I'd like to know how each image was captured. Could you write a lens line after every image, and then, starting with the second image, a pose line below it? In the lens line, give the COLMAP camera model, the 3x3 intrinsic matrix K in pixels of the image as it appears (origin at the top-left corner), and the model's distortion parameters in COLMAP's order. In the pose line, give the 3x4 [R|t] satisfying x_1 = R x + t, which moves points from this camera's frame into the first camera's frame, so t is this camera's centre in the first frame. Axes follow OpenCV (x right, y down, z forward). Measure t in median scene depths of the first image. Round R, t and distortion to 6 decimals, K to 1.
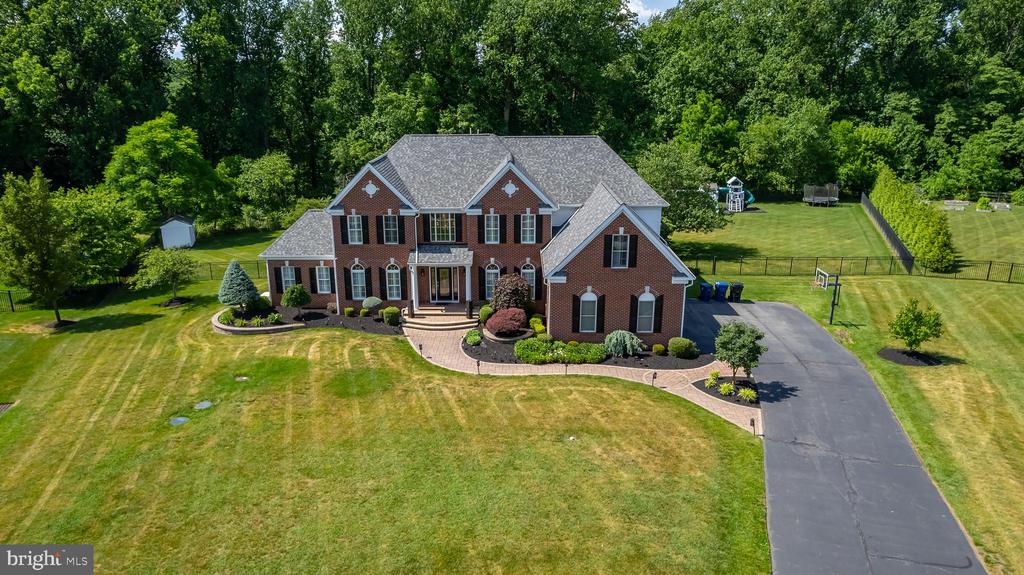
lens RADIAL K [[654.1, 0, 512.0], [0, 654.1, 287.5], [0, 0, 1]] dist [-0.078741, 0.092264]
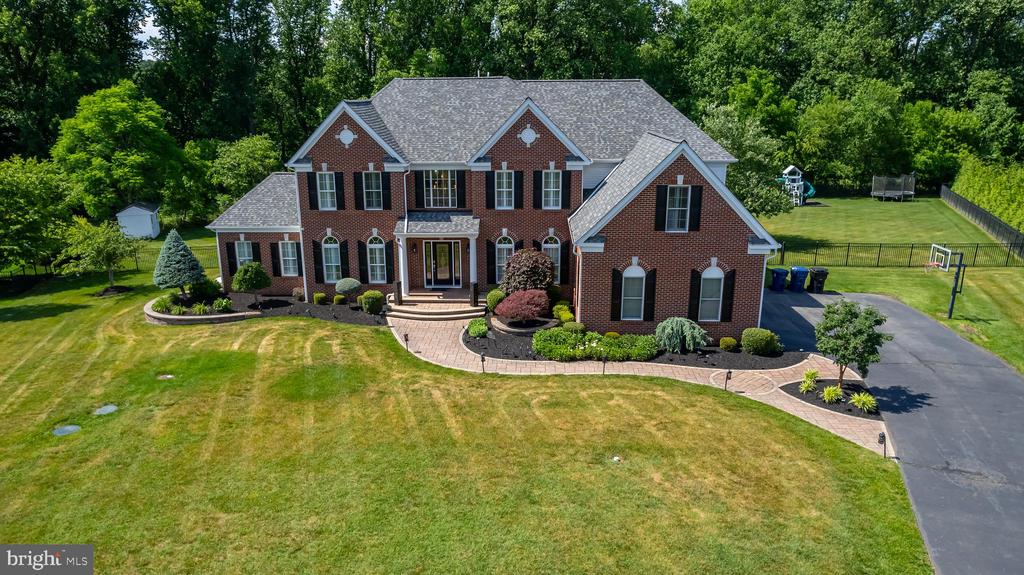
lens RADIAL K [[692.3, 0, 513.6], [0, 692.3, 320.7], [0, 0, 1]] dist [-0.088699, 0.097279]
pose [[0.999692, 0.007381, -0.023686, 0.000426], [-0.007122, 0.999914, 0.011000, 0.058670], [0.023765, -0.010828, 0.999659, 0.205363]]
